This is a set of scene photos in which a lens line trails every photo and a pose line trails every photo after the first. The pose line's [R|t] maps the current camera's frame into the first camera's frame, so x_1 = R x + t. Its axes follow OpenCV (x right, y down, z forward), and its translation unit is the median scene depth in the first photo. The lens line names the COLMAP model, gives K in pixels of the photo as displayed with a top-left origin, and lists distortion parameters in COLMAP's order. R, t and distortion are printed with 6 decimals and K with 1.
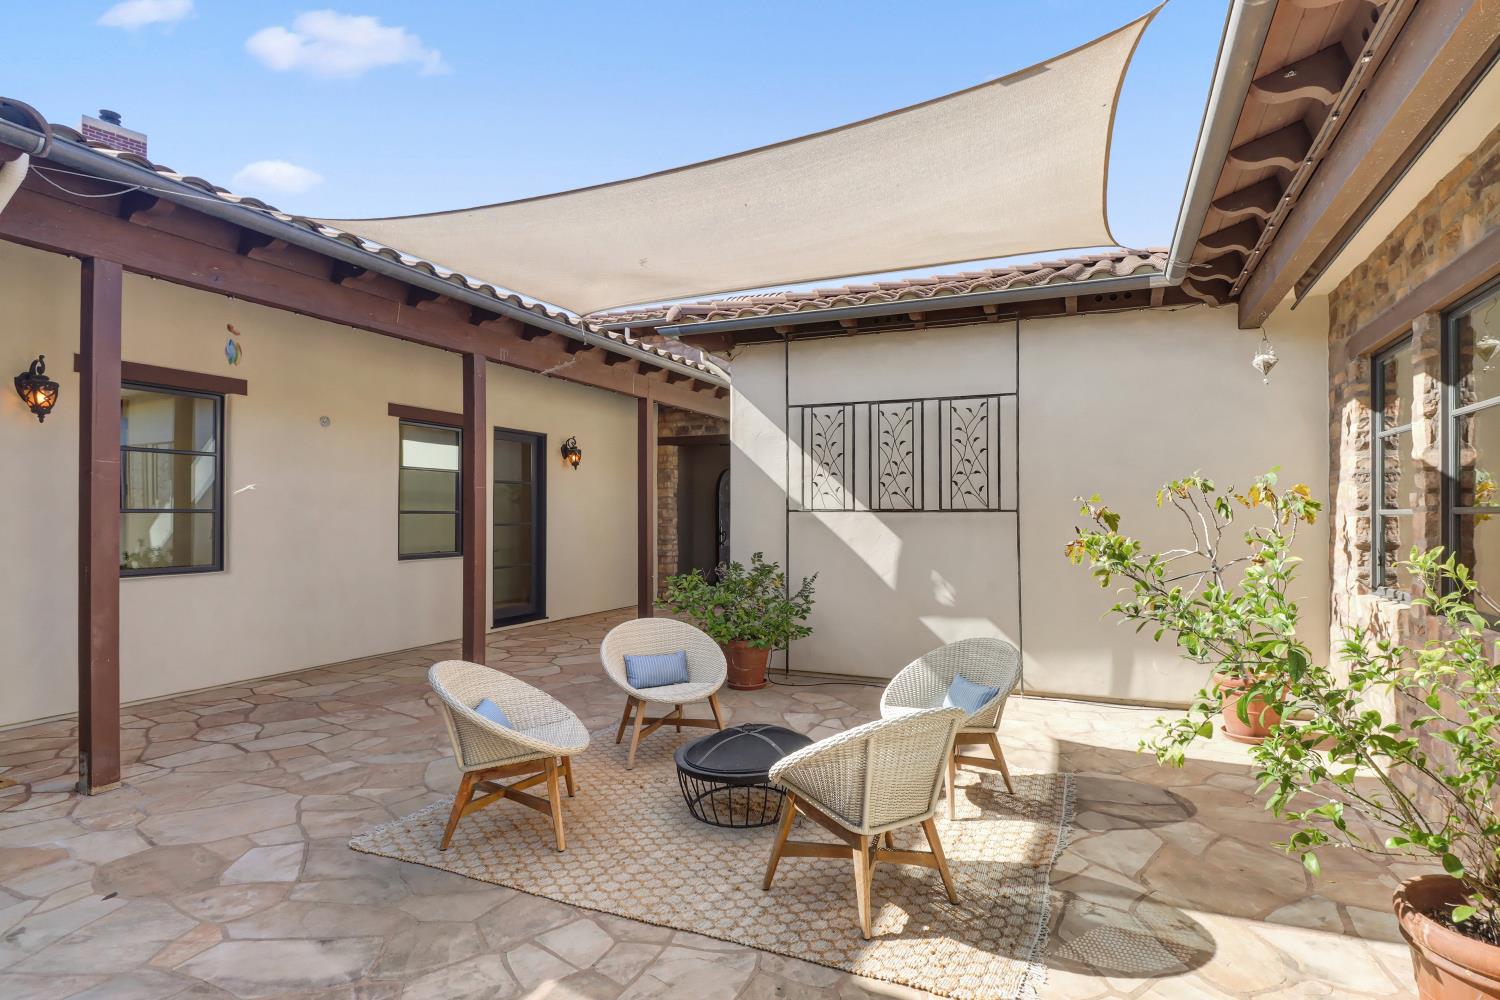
lens RADIAL K [[747.7, 0, 800.5], [0, 747.7, 507.4], [0, 0, 1]] dist [0.001934, -0.001211]
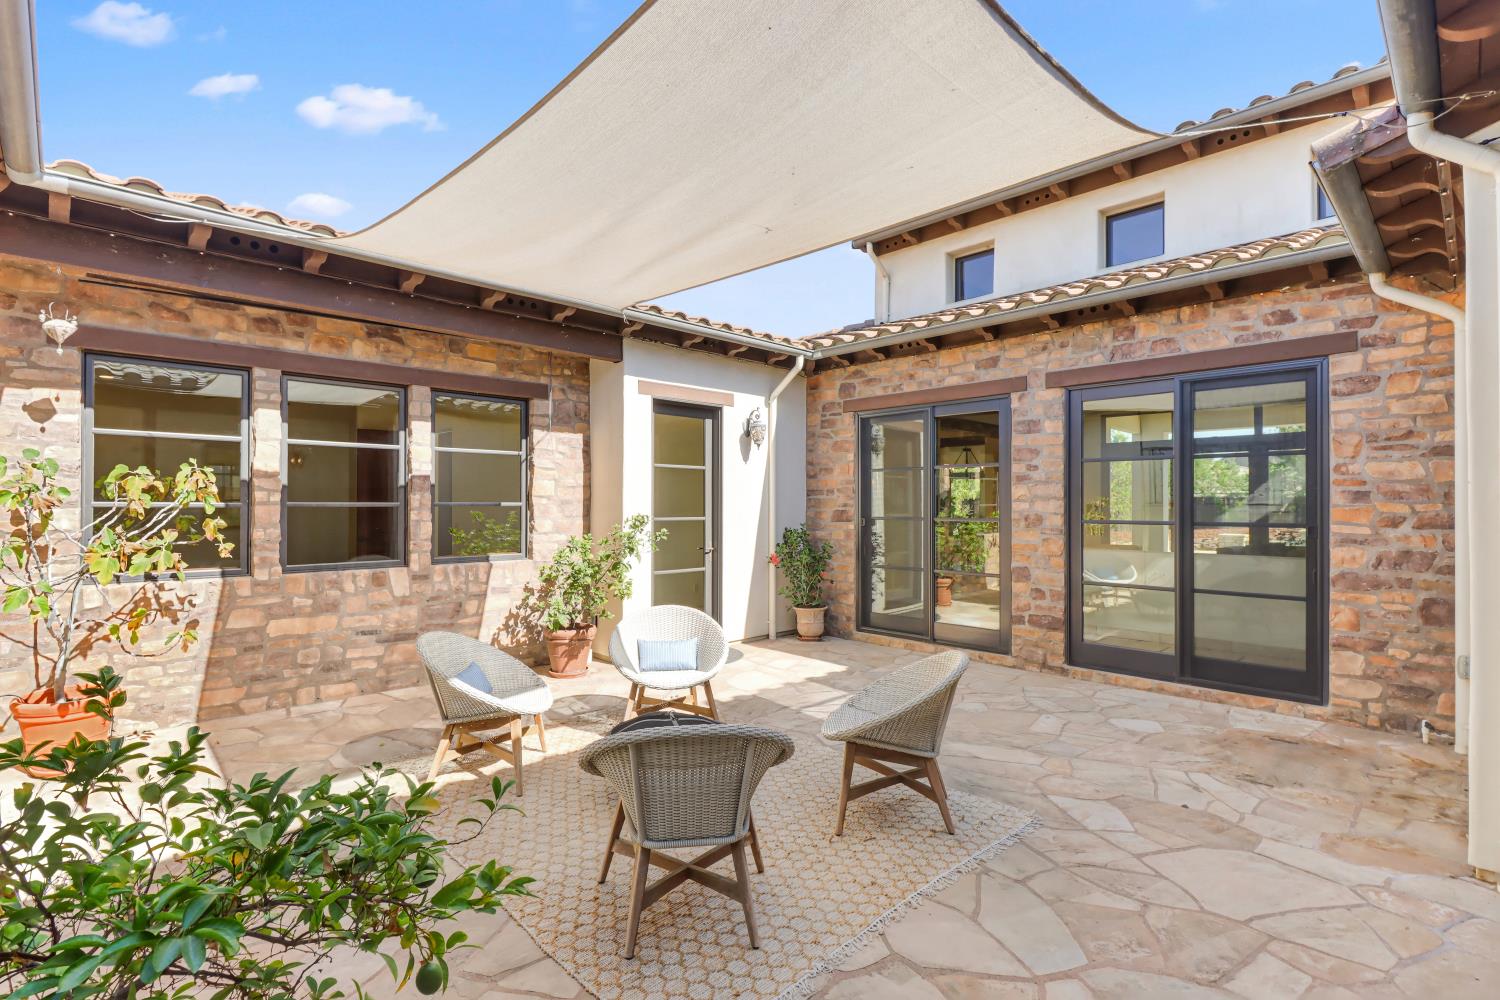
lens RADIAL K [[711.0, 0, 743.1], [0, 711.0, 499.5], [0, 0, 1]] dist [0.017249, -0.009597]
pose [[-0.910171, 0.002219, 0.414228, -0.363128], [-0.006238, 0.999799, -0.019063, 0.009863], [-0.414187, -0.019934, -0.909974, 1.195575]]
